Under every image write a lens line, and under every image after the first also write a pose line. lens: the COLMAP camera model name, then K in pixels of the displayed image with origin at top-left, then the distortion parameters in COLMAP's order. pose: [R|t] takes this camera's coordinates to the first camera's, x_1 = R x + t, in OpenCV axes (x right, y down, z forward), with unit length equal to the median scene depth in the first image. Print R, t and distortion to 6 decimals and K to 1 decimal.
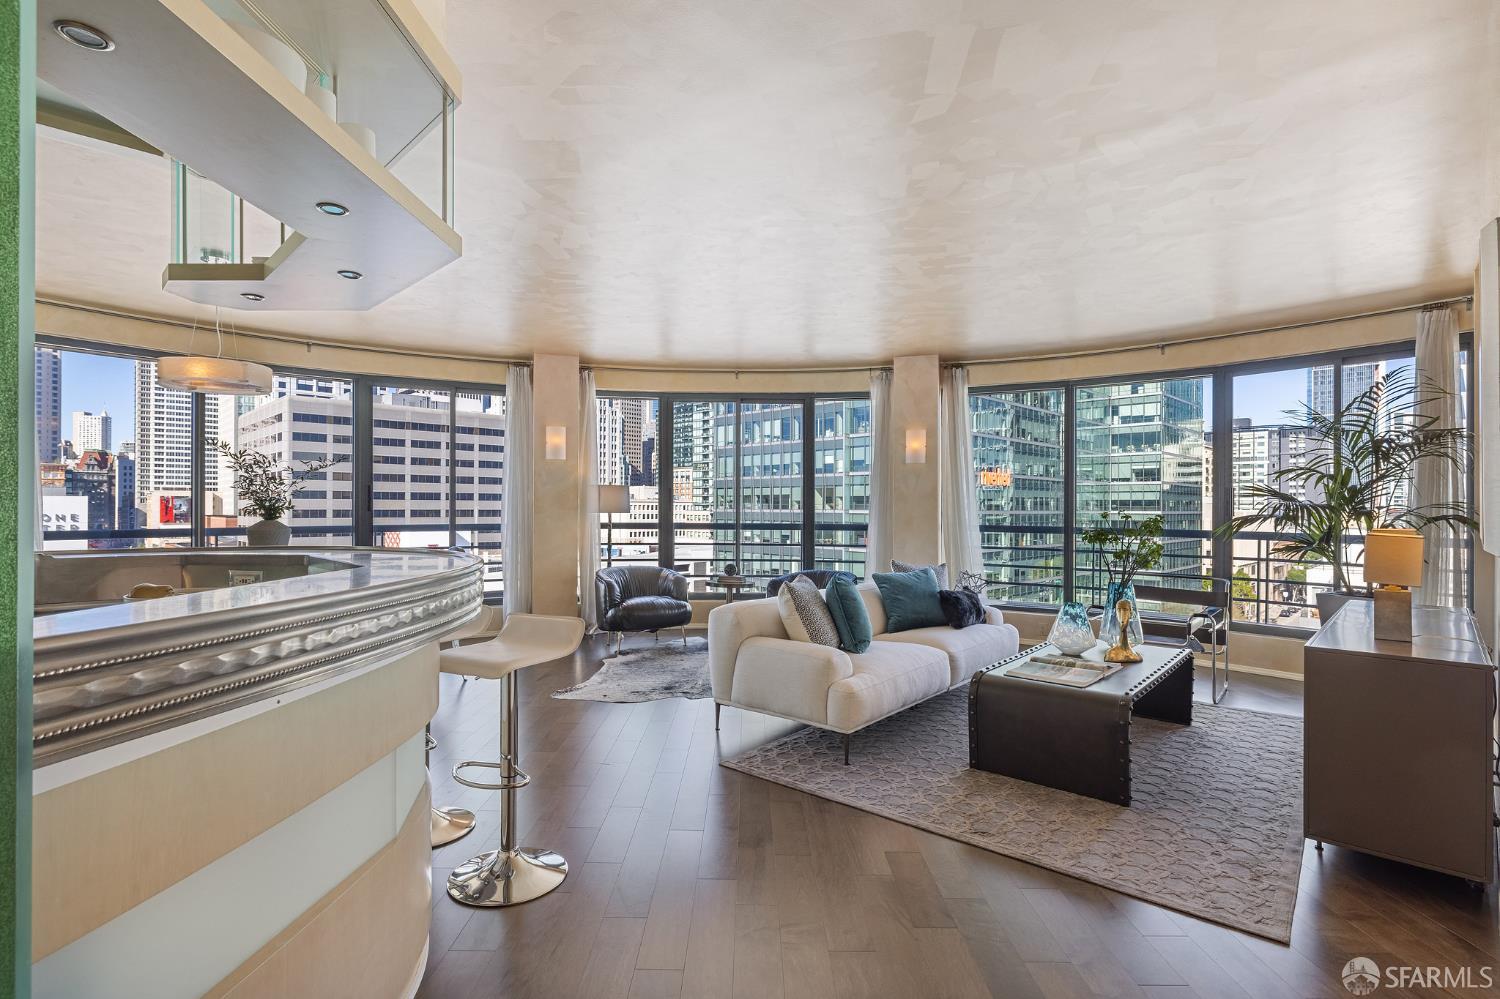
lens RADIAL K [[710.0, 0, 752.9], [0, 710.0, 510.7], [0, 0, 1]] dist [-0.002447, 0.000889]
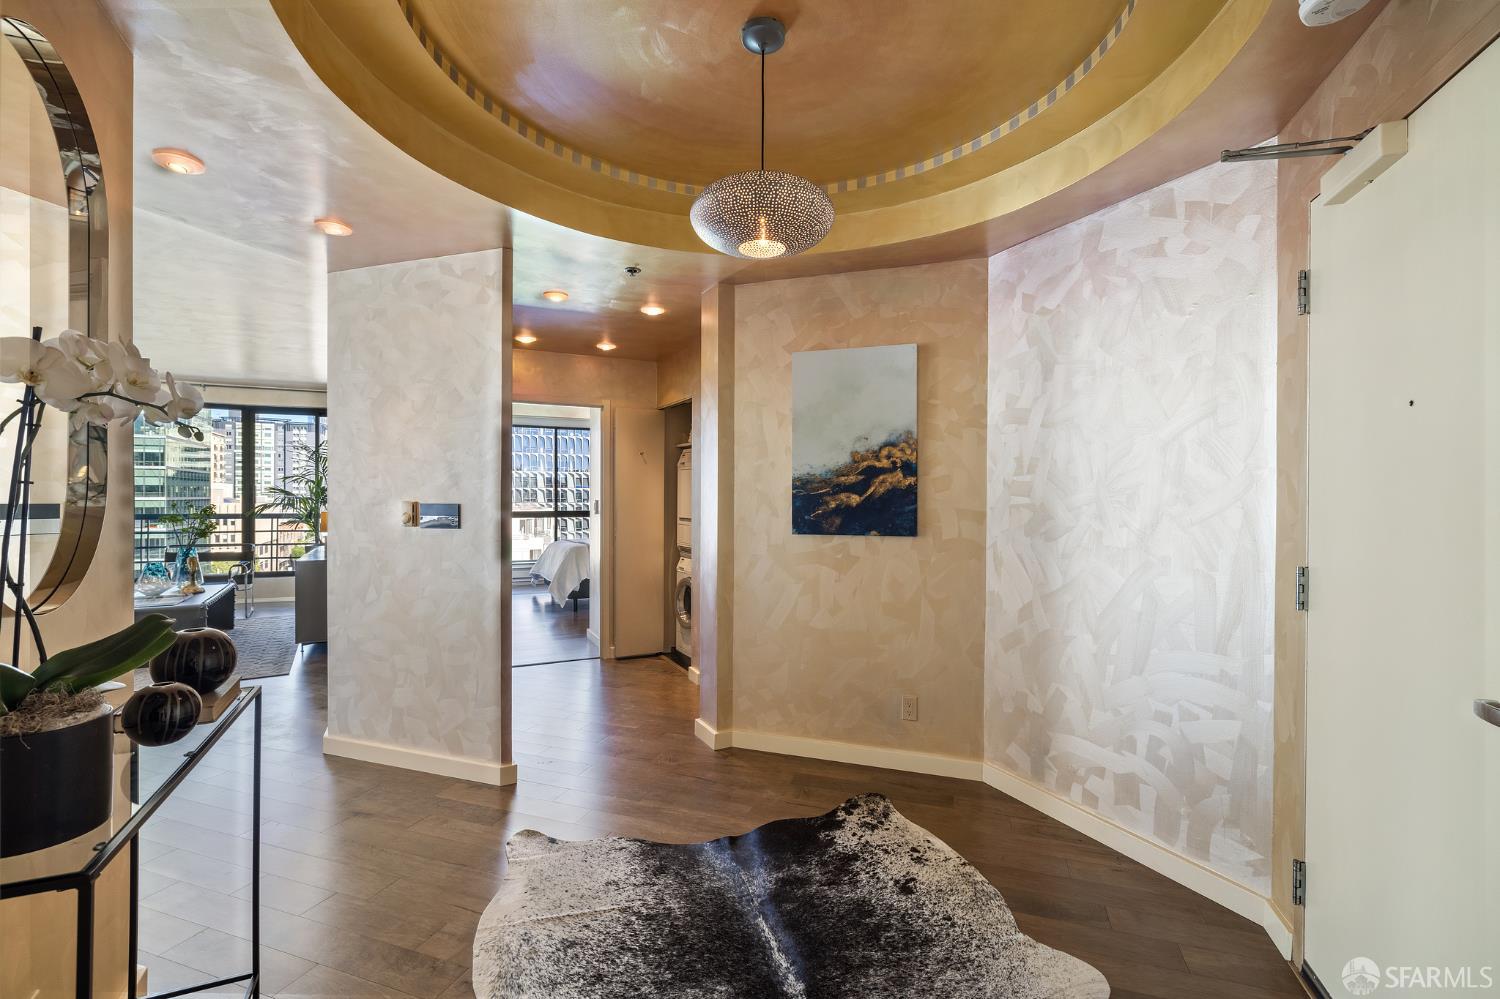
lens RADIAL K [[663.8, 0, 728.6], [0, 663.8, 493.6], [0, 0, 1]] dist [-0.003548, -0.000414]
pose [[0.335166, 0.000560, 0.942159, -0.317945], [0.003302, 0.999993, -0.001769, -0.007899], [-0.942153, 0.003704, 0.335162, -0.427628]]
